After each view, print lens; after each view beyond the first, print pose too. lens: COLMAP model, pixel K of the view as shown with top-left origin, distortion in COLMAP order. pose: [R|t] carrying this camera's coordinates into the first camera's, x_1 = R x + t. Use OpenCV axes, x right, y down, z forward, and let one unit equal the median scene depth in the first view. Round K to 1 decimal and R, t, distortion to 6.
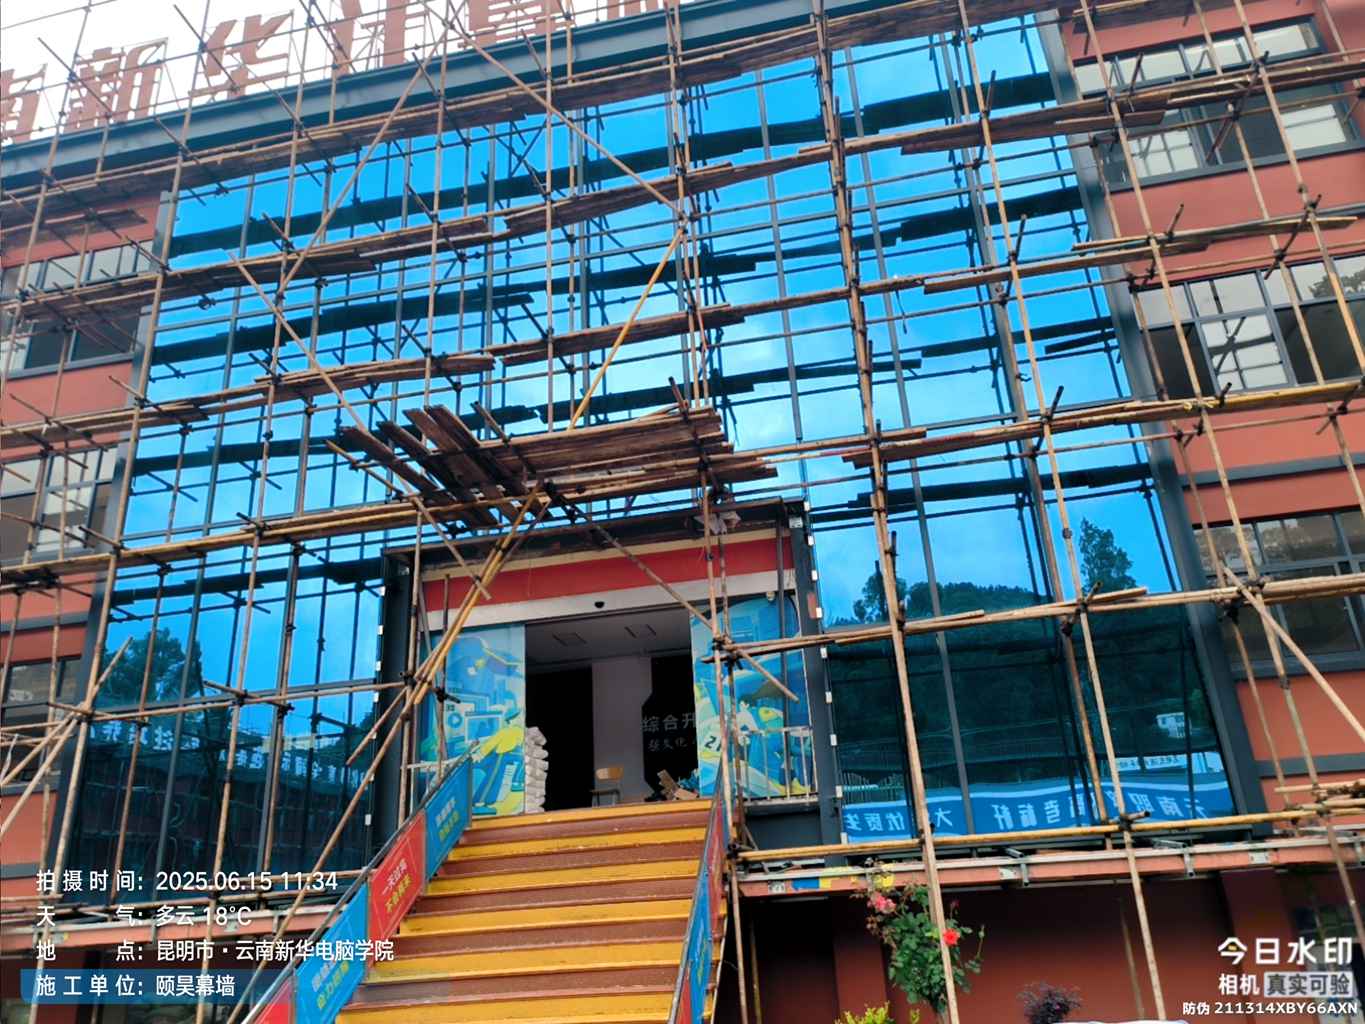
lens RADIAL K [[972.3, 0, 687.5], [0, 972.3, 532.3], [0, 0, 1]] dist [0.025213, -0.010522]
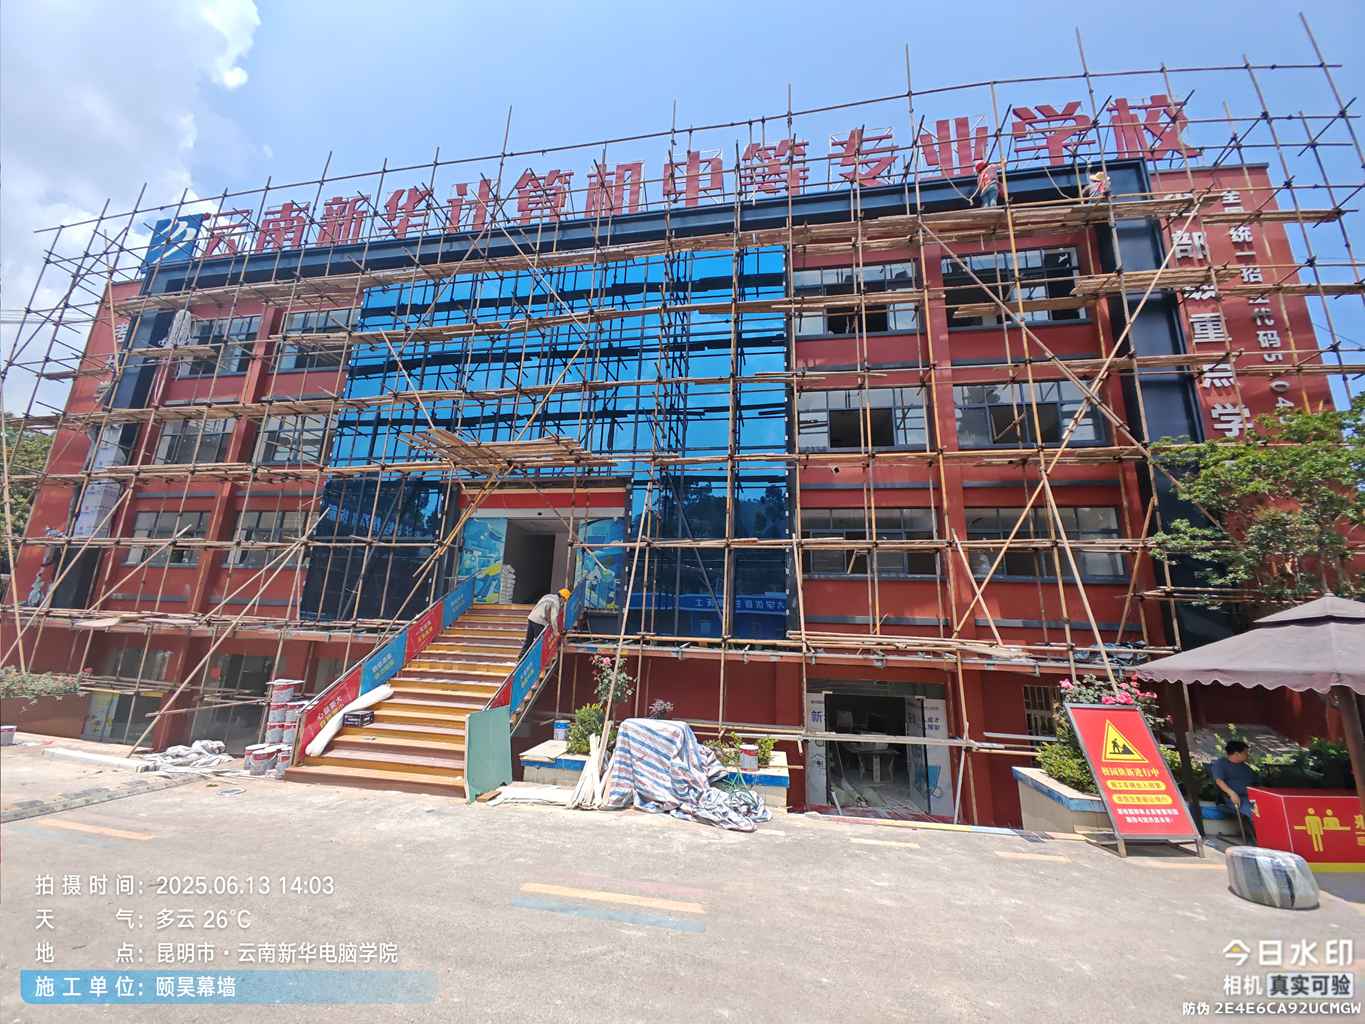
lens RADIAL K [[514.5, 0, 683.9], [0, 514.5, 512.9], [0, 0, 1]] dist [0.001585, -0.001974]
pose [[0.995186, 0.097692, -0.007768, 0.240151], [-0.095638, 0.985438, 0.140588, -0.120925], [0.021389, -0.139168, 0.990038, -0.138981]]
